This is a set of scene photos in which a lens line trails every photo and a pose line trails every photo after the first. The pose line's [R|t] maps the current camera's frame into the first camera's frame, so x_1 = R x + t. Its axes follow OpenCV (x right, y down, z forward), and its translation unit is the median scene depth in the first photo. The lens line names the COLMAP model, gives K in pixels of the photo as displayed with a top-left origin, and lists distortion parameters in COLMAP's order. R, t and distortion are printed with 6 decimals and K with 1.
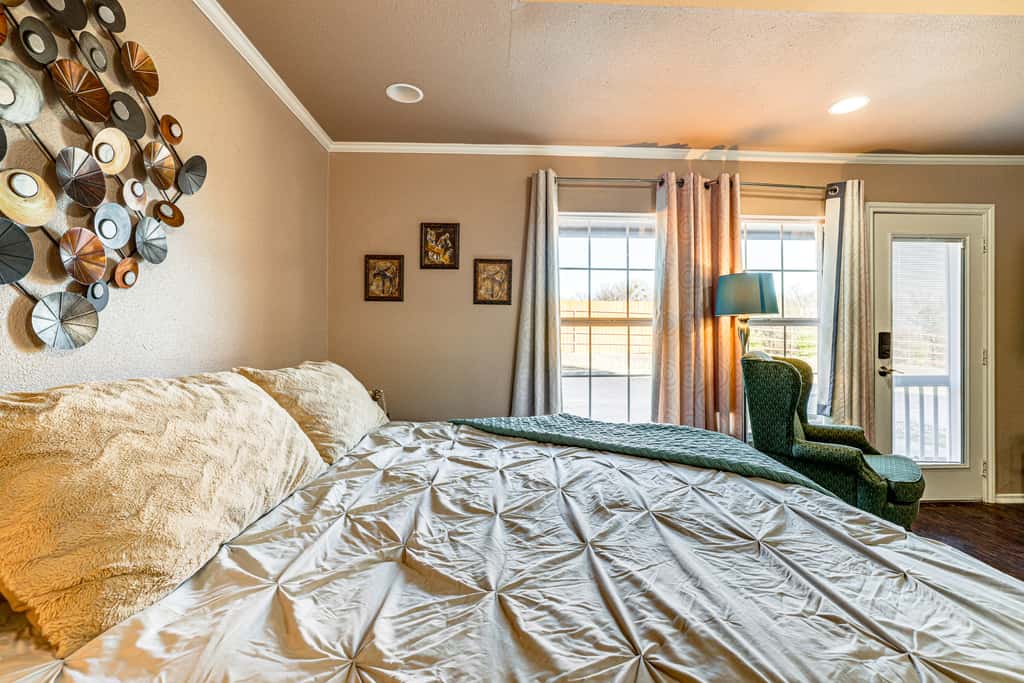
lens RADIAL K [[473.3, 0, 512.0], [0, 473.3, 341.5], [0, 0, 1]] dist [-0.044348, 0.021421]
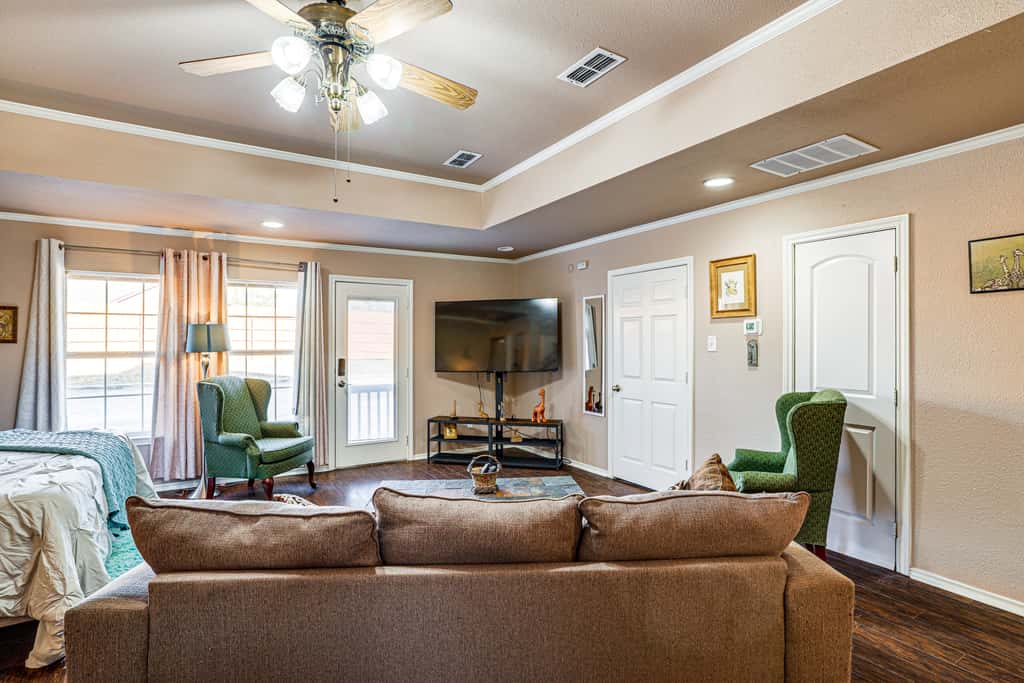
lens RADIAL K [[499.4, 0, 512.8], [0, 499.4, 339.7], [0, 0, 1]] dist [-0.042832, 0.025285]
pose [[0.870391, -0.000018, 0.492361, 0.499707], [0.001149, 0.999997, -0.001994, -0.083121], [-0.492359, 0.002301, 0.870389, -0.764274]]
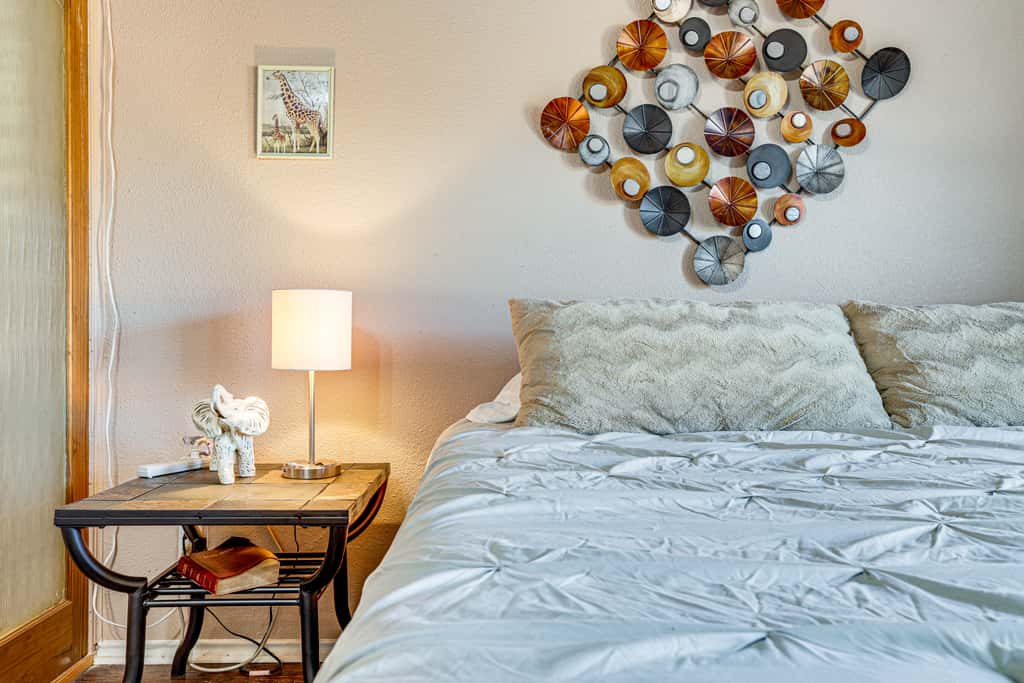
lens RADIAL K [[808.8, 0, 510.6], [0, 808.8, 344.7], [0, 0, 1]] dist [0.008063, 0.003334]
pose [[-0.026701, 0.002942, -0.999639, 0.403532], [0.005560, 0.999981, 0.002794, 0.058954], [0.999628, -0.005483, -0.026717, 0.198157]]
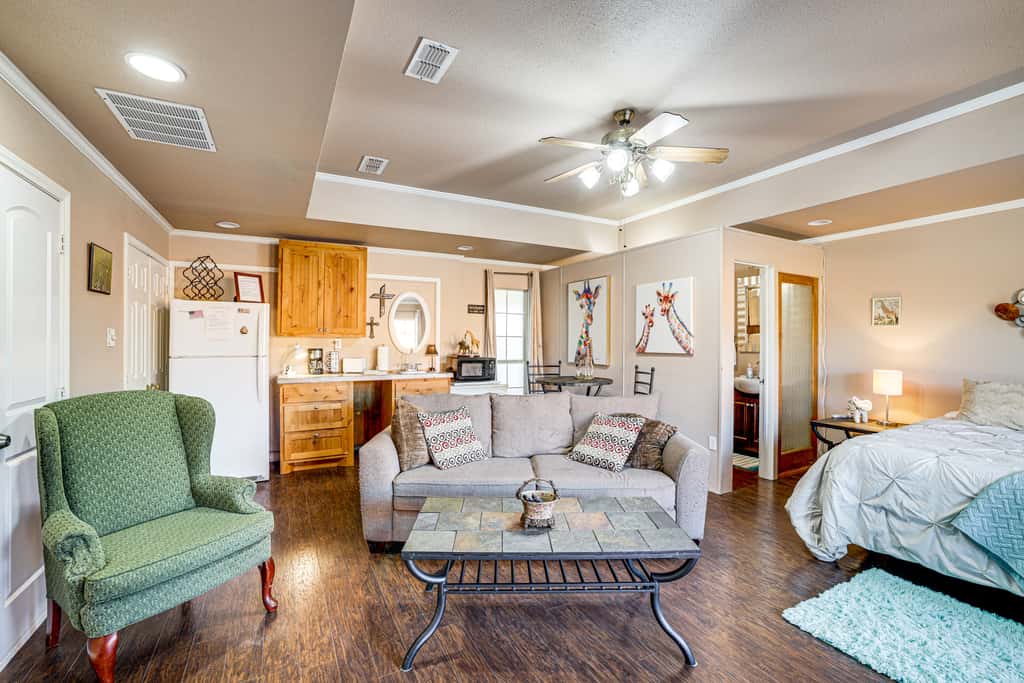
lens RADIAL K [[443.9, 0, 510.8], [0, 443.9, 337.6], [0, 0, 1]] dist [-0.047847, 0.017871]
pose [[-0.899133, -0.004318, -0.437655, 1.242822], [-0.001806, 0.999979, -0.006155, -0.071104], [0.437673, -0.004743, -0.899122, 0.656217]]
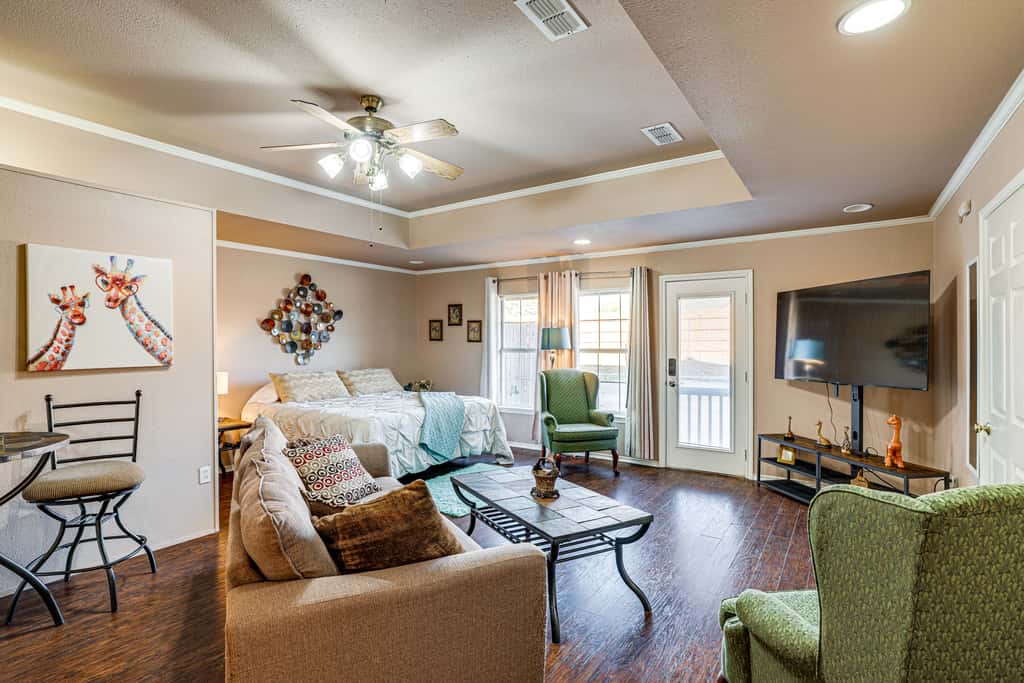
lens RADIAL K [[504.4, 0, 512.0], [0, 504.4, 341.5], [0, 0, 1]] dist [-0.042076, 0.026488]
pose [[0.807735, -0.002076, -0.589543, 1.416322], [0.002872, 0.999996, 0.000413, -0.082273], [0.589539, -0.002027, 0.807737, -0.706088]]
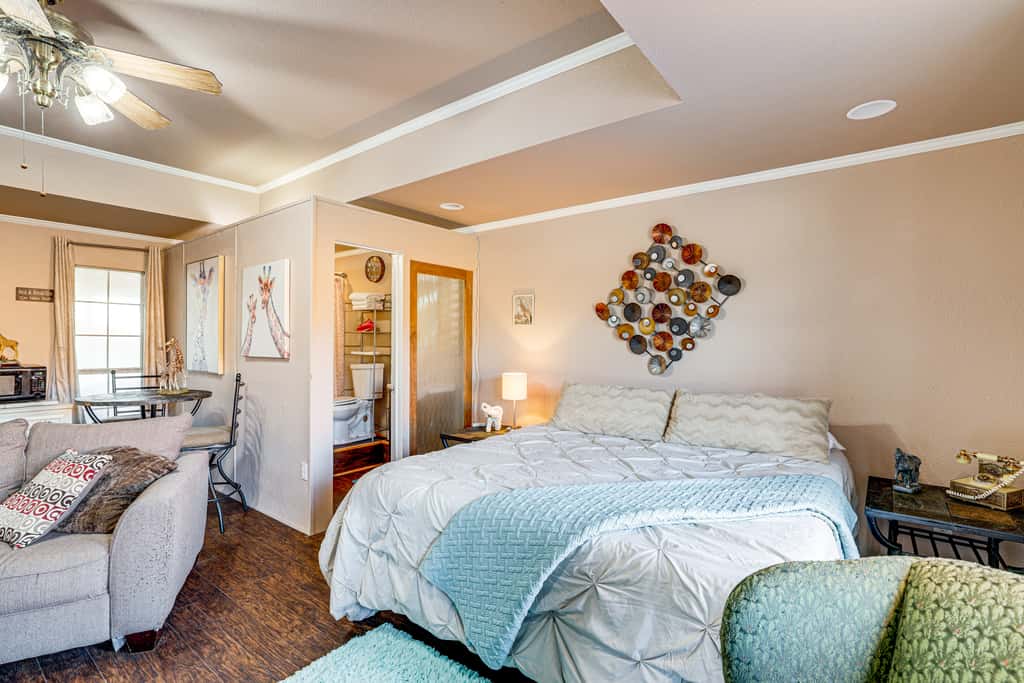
lens RADIAL K [[482.1, 0, 521.2], [0, 482.1, 342.8], [0, 0, 1]] dist [-0.042424, 0.021203]
pose [[-0.632908, 0.001920, -0.774225, 0.704711], [-0.000940, 0.999994, 0.003248, -0.071286], [0.774227, 0.002783, -0.632902, 0.833229]]
